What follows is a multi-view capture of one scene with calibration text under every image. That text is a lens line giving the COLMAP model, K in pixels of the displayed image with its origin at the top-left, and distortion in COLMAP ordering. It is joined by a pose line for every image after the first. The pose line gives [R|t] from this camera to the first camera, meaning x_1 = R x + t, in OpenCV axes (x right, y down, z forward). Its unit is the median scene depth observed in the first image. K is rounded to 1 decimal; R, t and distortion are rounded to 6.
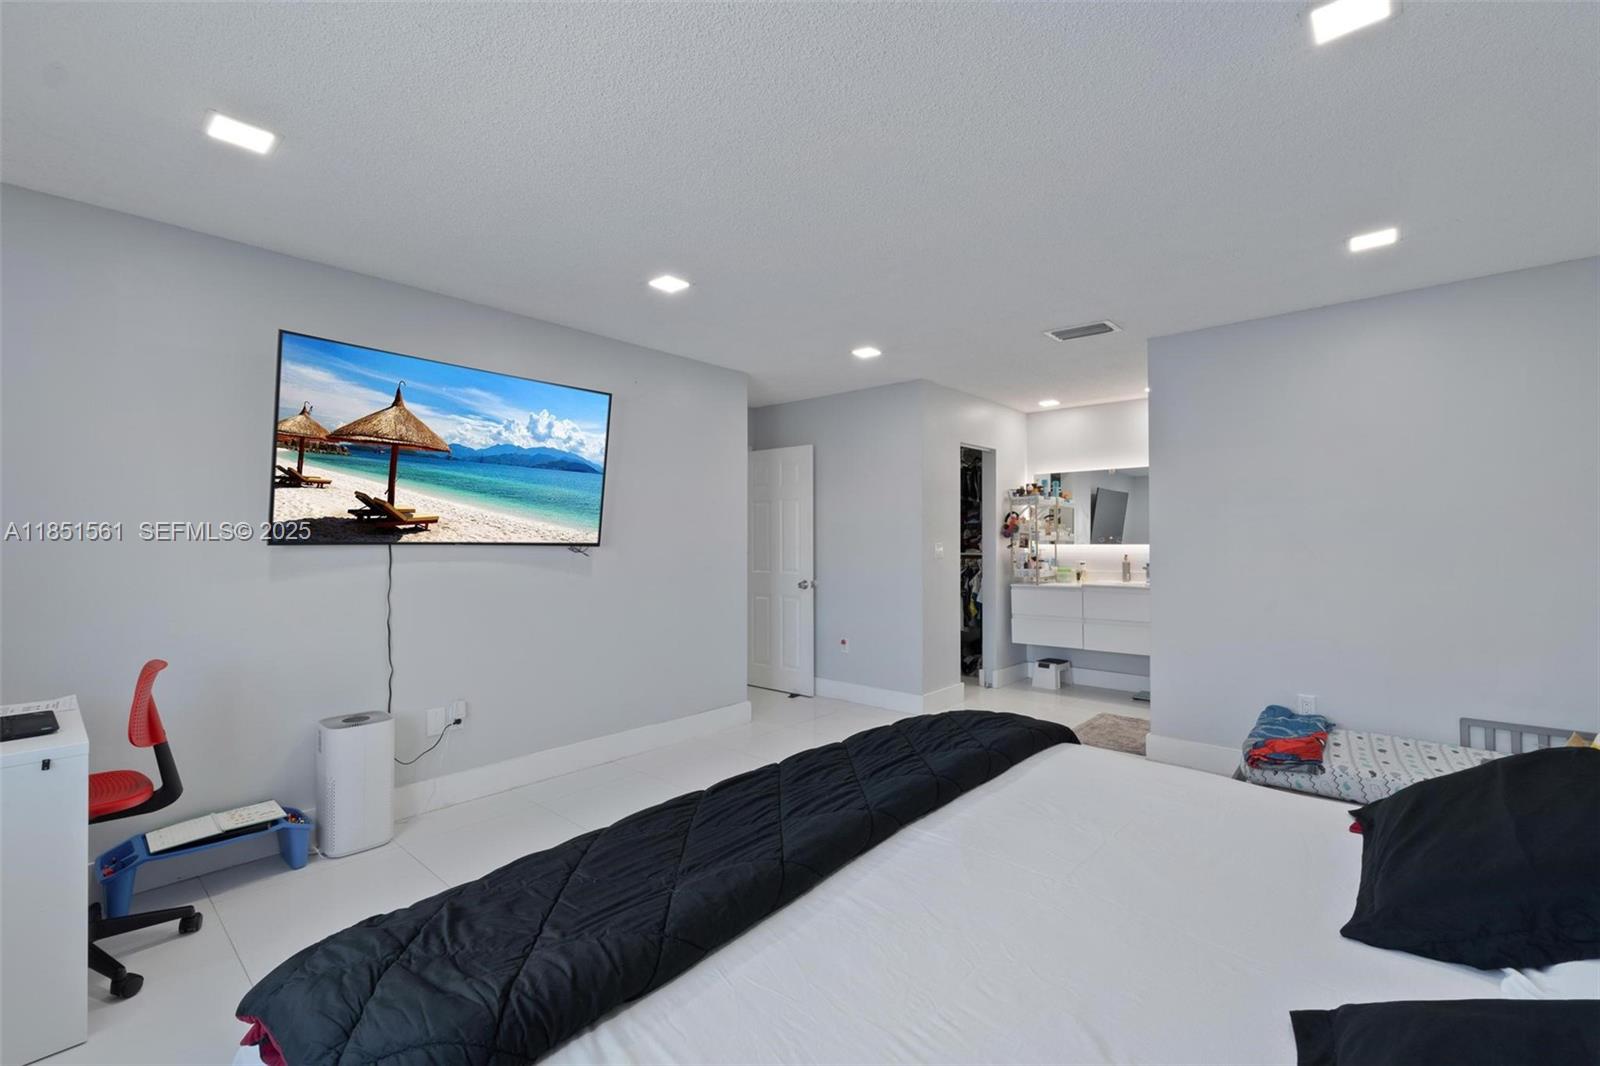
lens RADIAL K [[685.0, 0, 800.3], [0, 685.0, 536.6], [0, 0, 1]] dist [-0.004151, -0.000545]
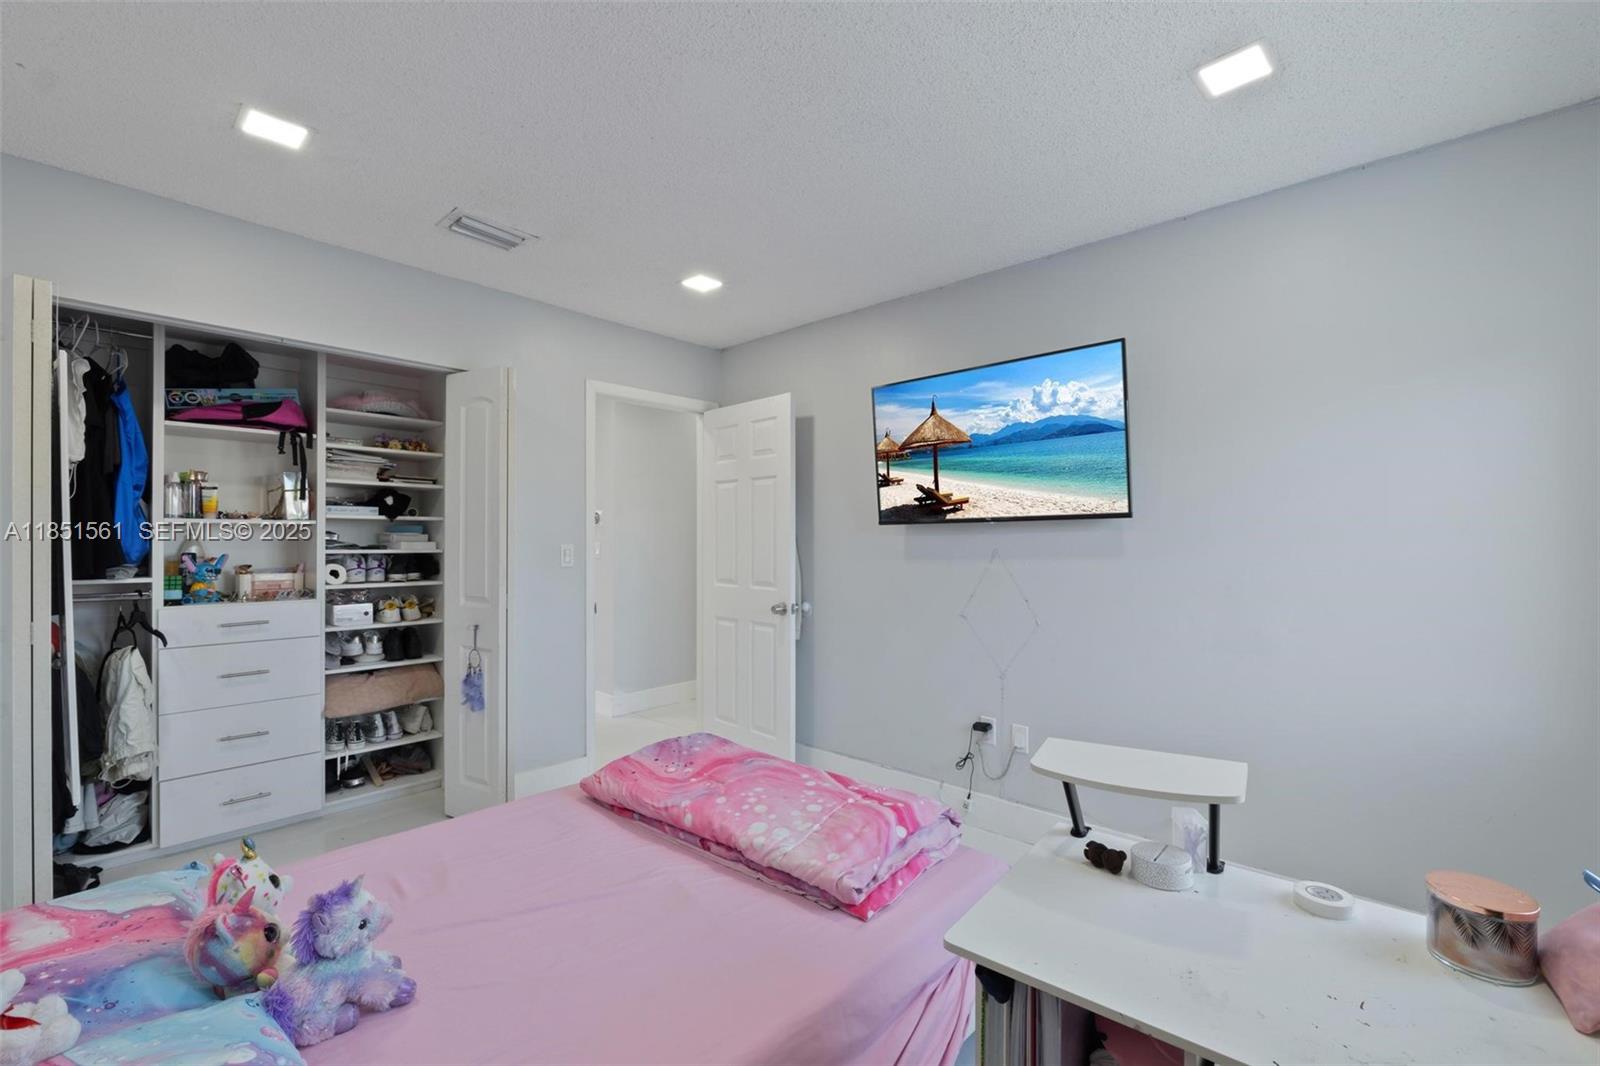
lens RADIAL K [[685.0, 0, 800.3], [0, 685.0, 536.6], [0, 0, 1]] dist [-0.004151, -0.000545]
pose [[-0.027388, -0.041834, -0.998749, 0.664744], [0.003319, 0.999115, -0.041940, 0.087862], [0.999619, -0.004463, -0.027225, 0.738214]]
